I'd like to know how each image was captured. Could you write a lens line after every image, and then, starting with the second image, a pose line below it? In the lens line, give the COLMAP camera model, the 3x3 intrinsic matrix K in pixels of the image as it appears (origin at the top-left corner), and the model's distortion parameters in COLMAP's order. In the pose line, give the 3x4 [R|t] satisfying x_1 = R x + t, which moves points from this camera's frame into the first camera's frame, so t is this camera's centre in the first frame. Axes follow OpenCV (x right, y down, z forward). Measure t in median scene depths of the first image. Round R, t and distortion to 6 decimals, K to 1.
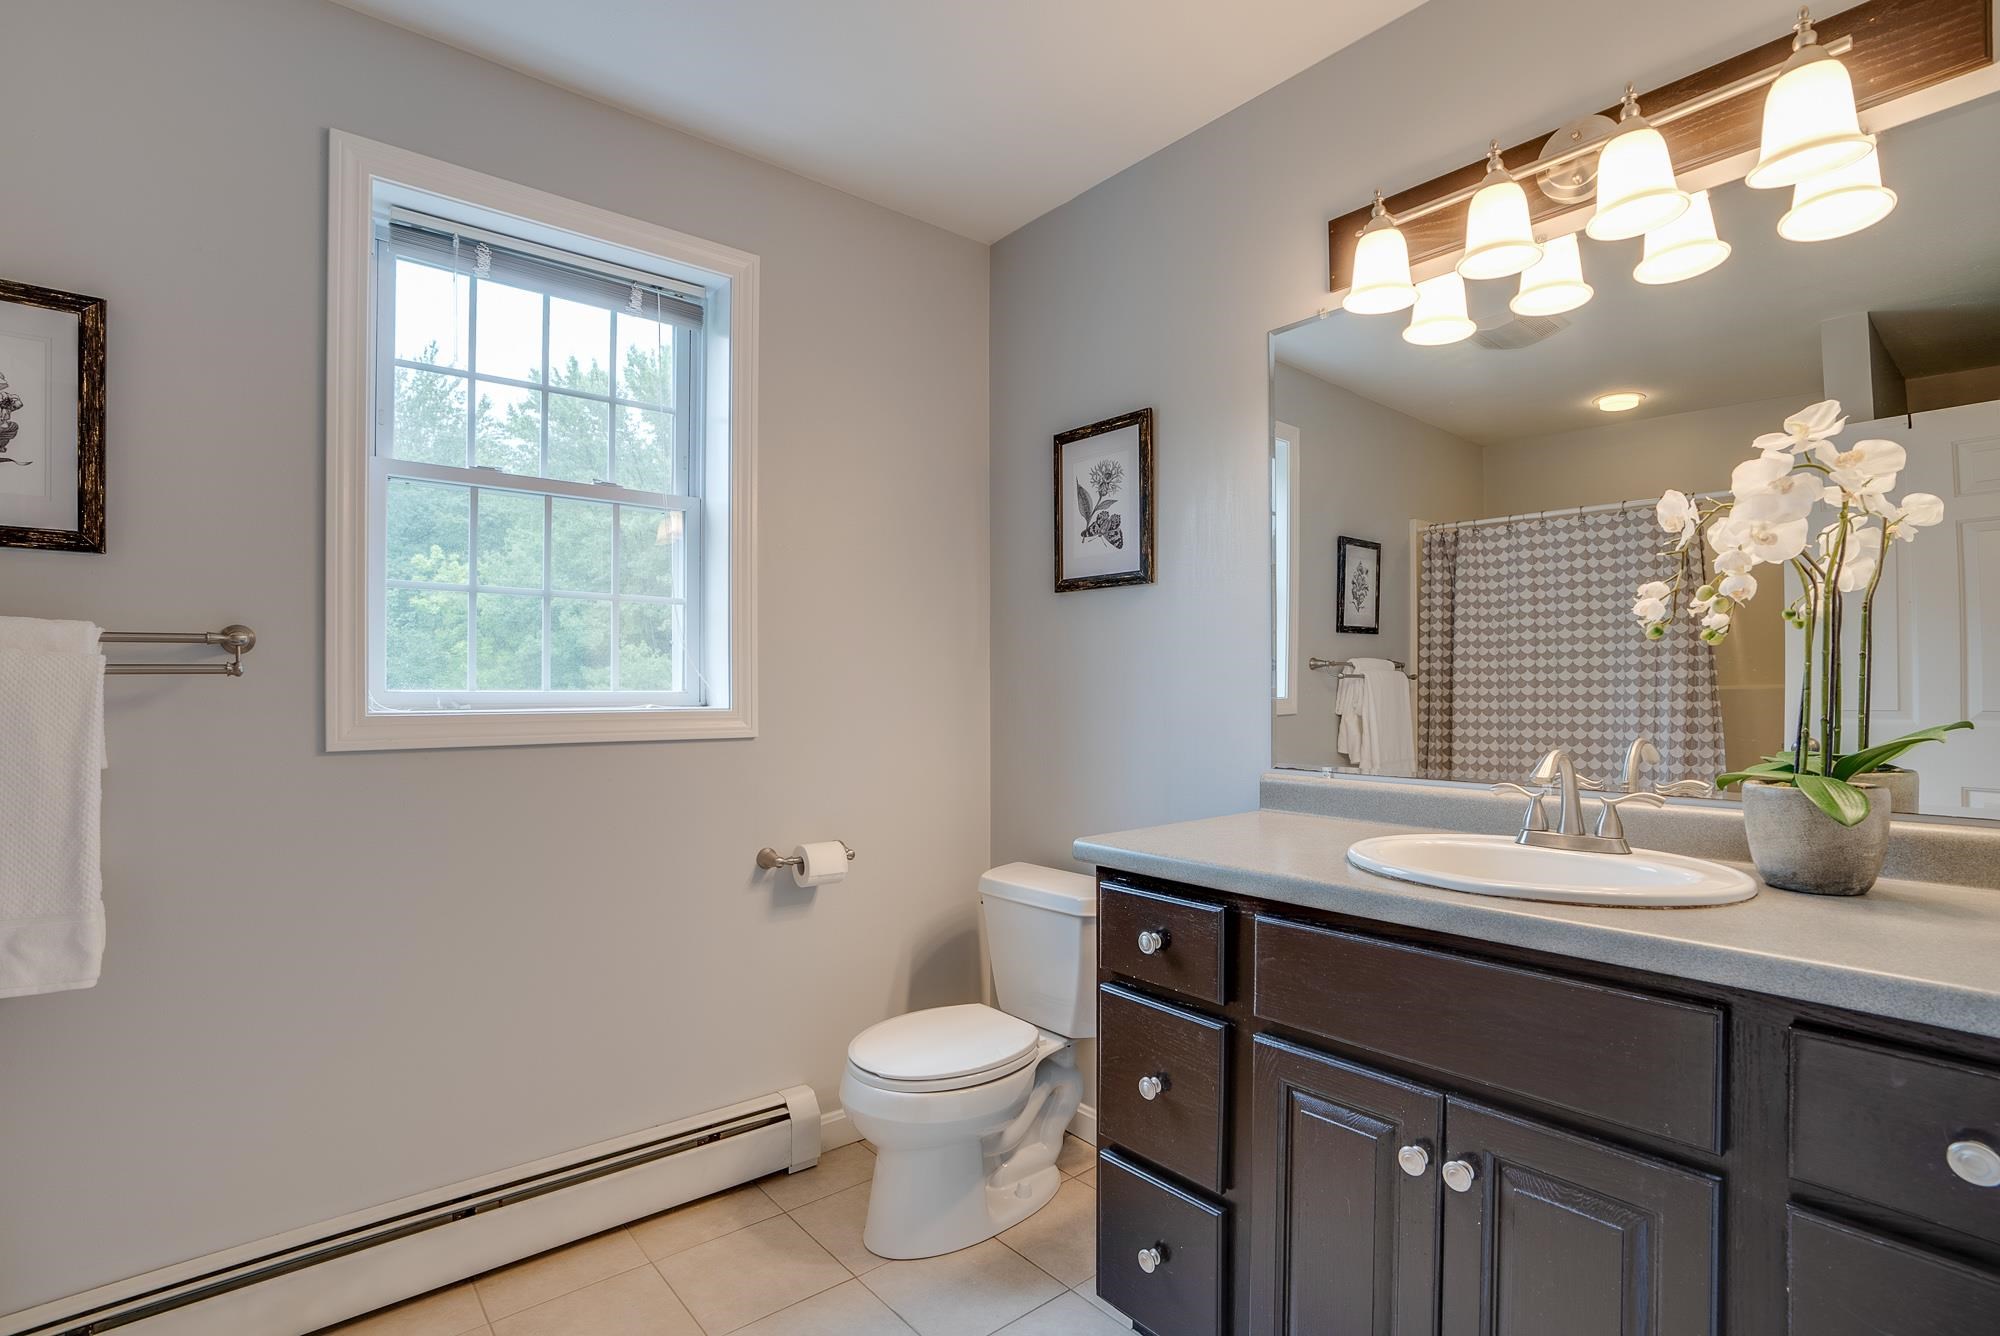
lens RADIAL K [[990.8, 0, 1000.0], [0, 990.8, 668.0], [0, 0, 1]] dist [-0.068977, 0.033132]
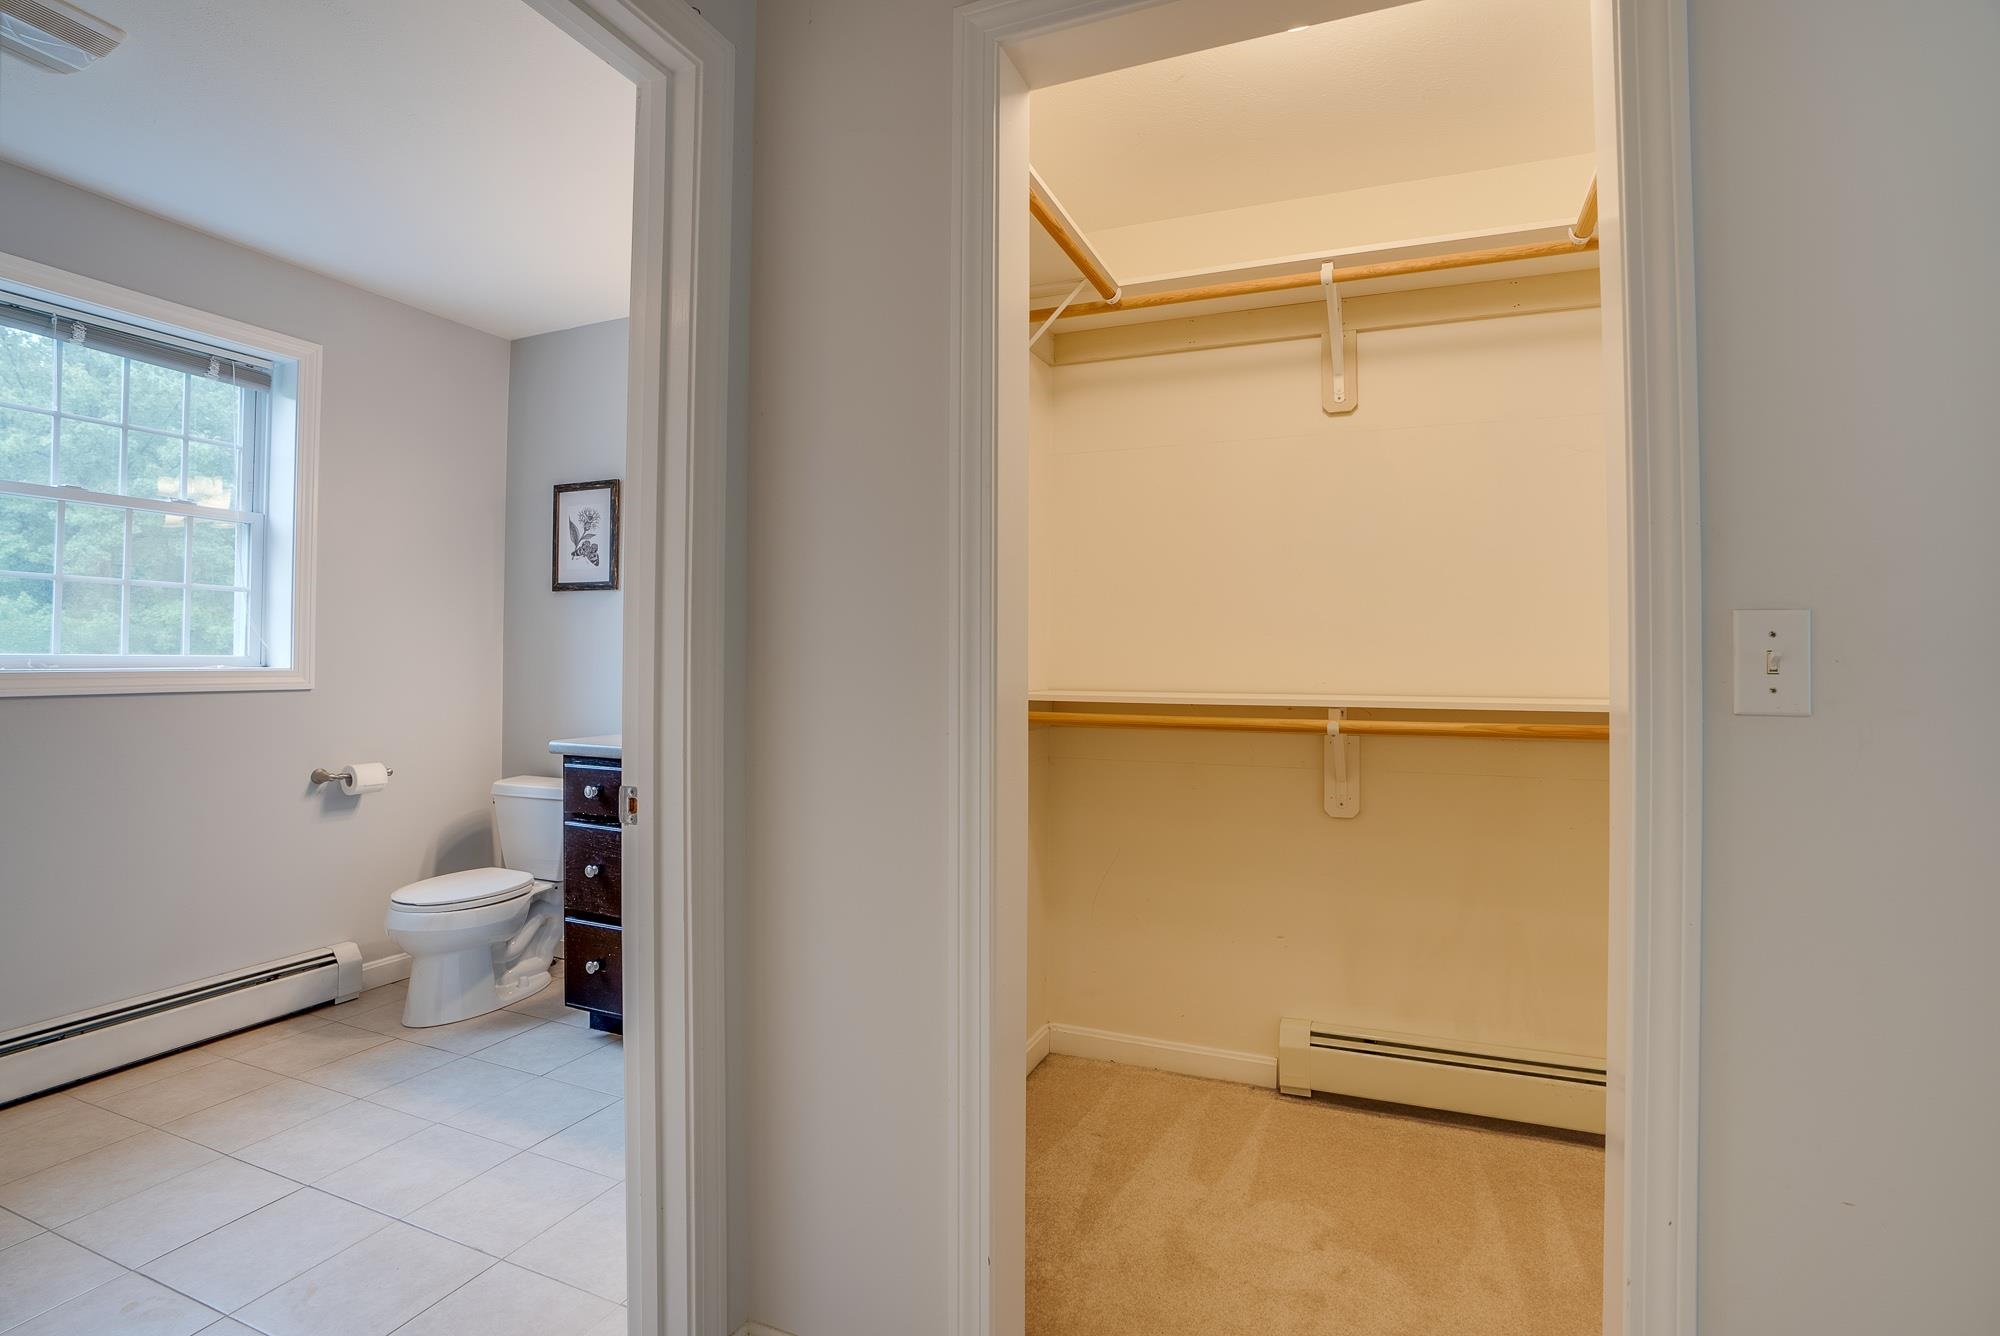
lens RADIAL K [[864.7, 0, 1003.9], [0, 864.7, 641.4], [0, 0, 1]] dist [-0.056917, 0.017962]
pose [[0.872552, 0.013243, 0.488342, 0.026658], [-0.013079, 0.999907, -0.003746, -0.005881], [-0.488346, -0.003118, 0.872644, -0.506105]]
